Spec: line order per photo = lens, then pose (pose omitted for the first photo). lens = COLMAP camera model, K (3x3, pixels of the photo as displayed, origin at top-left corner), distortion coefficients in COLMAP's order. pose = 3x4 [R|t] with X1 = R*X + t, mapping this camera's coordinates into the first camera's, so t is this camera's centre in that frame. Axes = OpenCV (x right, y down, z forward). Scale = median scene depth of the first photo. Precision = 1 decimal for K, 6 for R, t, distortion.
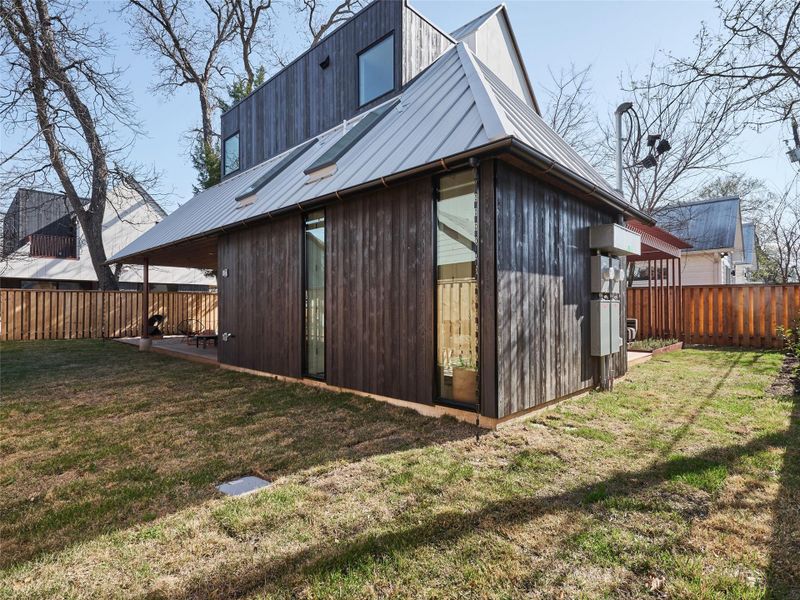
lens RADIAL K [[433.1, 0, 403.9], [0, 433.1, 298.4], [0, 0, 1]] dist [0.002237, -0.001577]
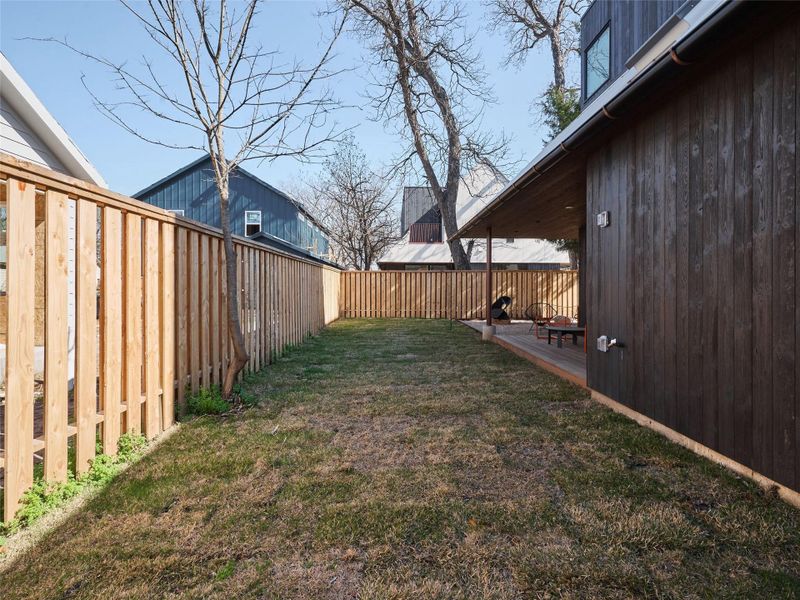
lens RADIAL K [[433.1, 0, 403.9], [0, 433.1, 298.4], [0, 0, 1]] dist [0.002237, -0.001577]
pose [[0.722435, 0.019889, -0.691153, -0.101618], [0.009485, 0.999207, 0.038668, 0.005943], [0.691374, -0.034491, 0.721673, 0.207772]]
